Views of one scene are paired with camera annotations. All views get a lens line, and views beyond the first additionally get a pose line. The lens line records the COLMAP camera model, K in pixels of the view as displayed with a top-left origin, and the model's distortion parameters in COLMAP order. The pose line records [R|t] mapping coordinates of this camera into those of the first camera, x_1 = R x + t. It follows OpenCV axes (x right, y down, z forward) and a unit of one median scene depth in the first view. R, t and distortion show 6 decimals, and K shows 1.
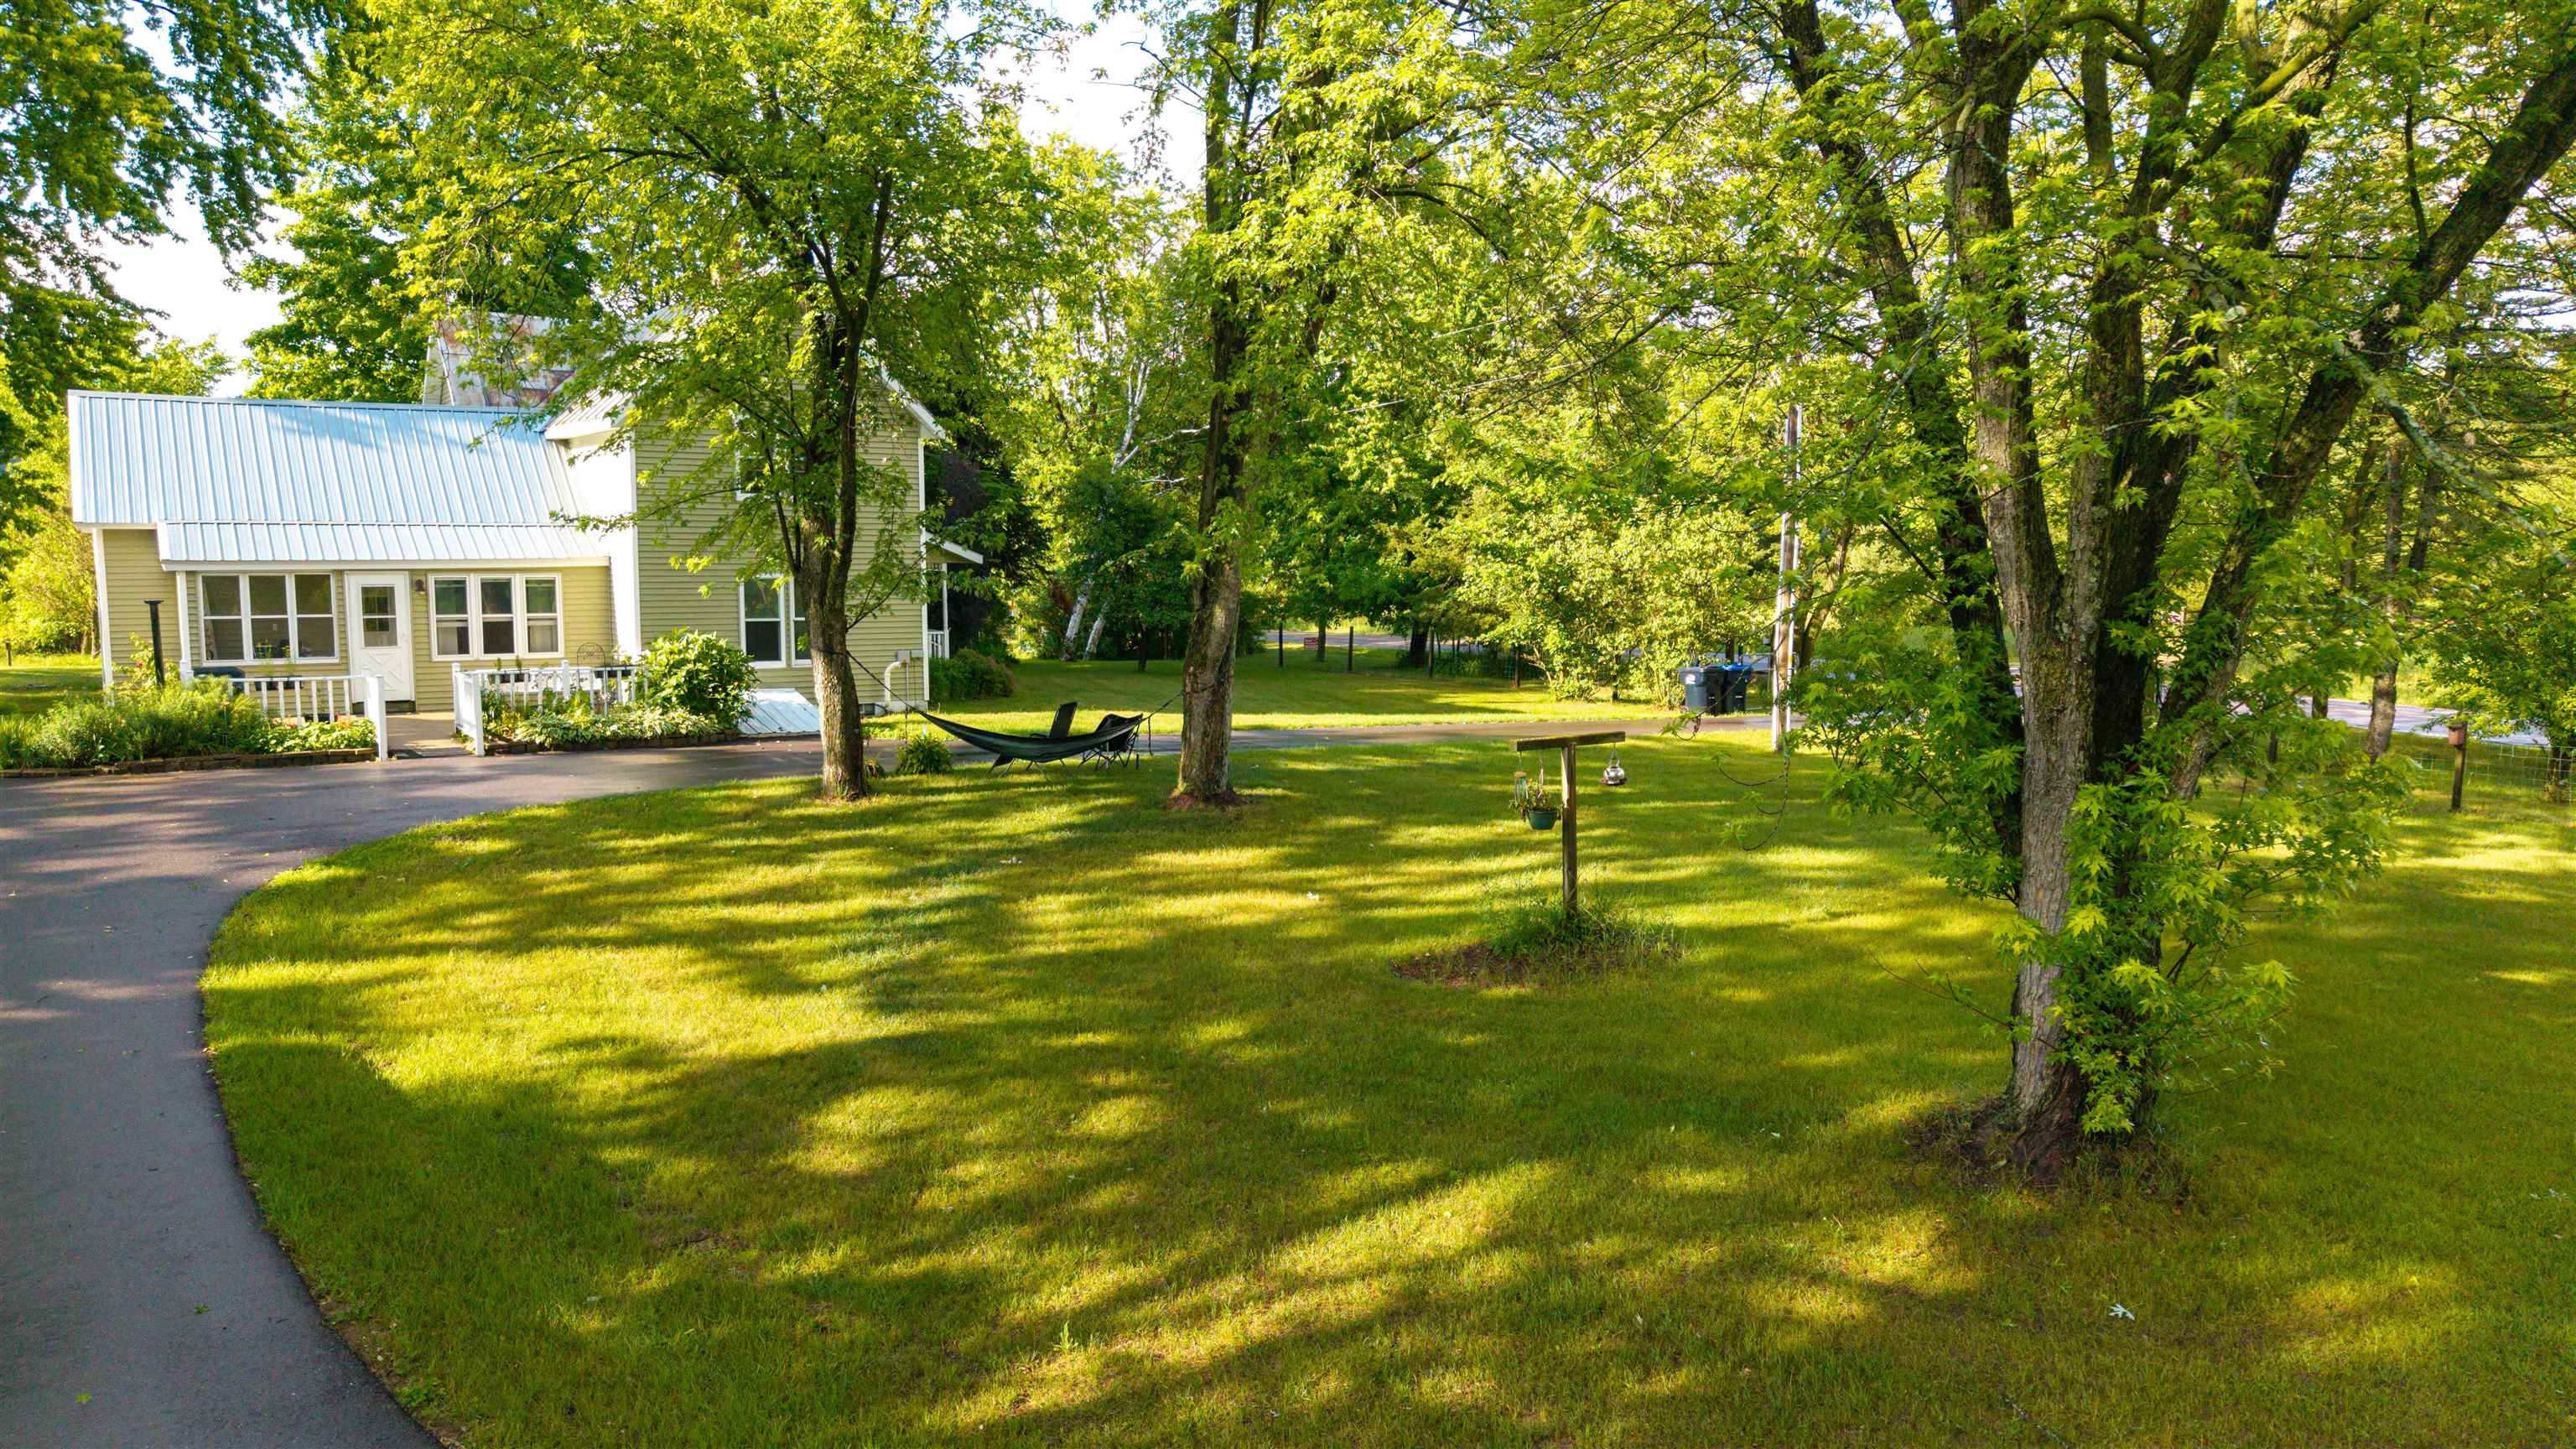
lens RADIAL K [[1726.1, 0, 1288.0], [0, 1726.1, 724.5], [0, 0, 1]] dist [0.042813, -0.053051]
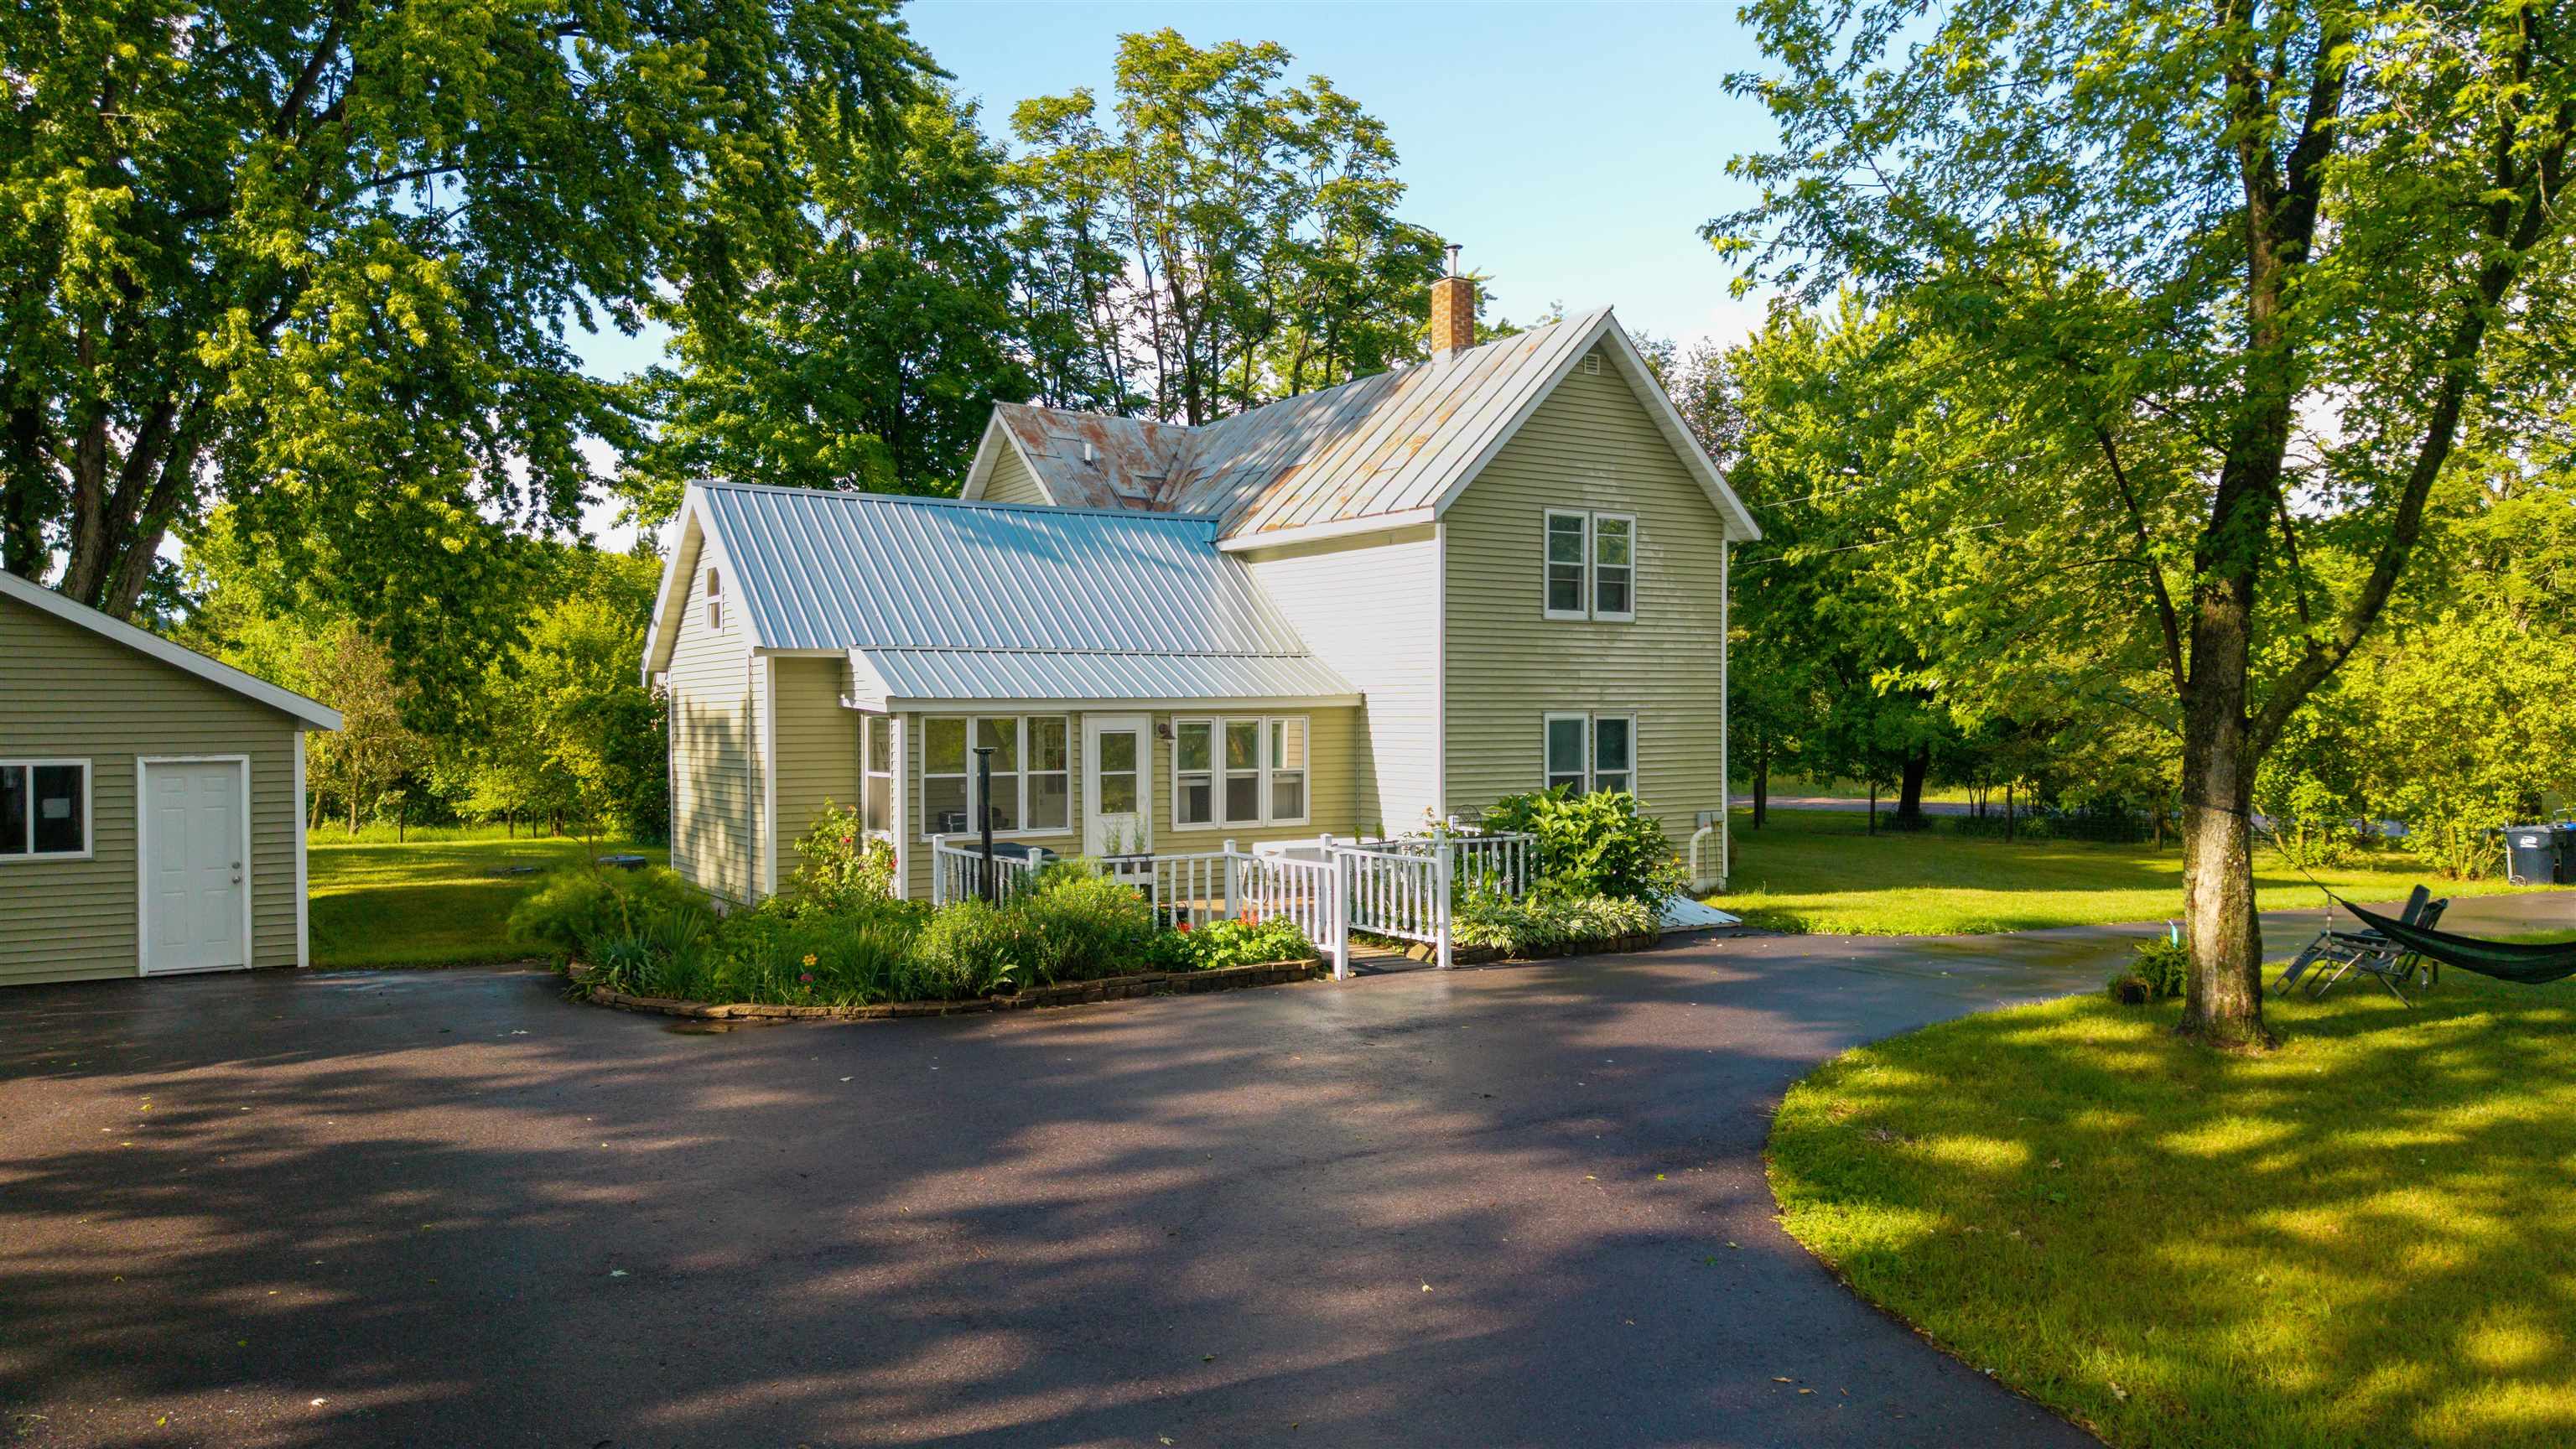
lens RADIAL K [[1726.1, 0, 1288.0], [0, 1726.1, 724.5], [0, 0, 1]] dist [0.042813, -0.053051]
pose [[0.999705, -0.008500, -0.022743, -0.434588], [0.006390, 0.995803, -0.091305, -0.014200], [0.023423, 0.091132, 0.995563, 0.258259]]
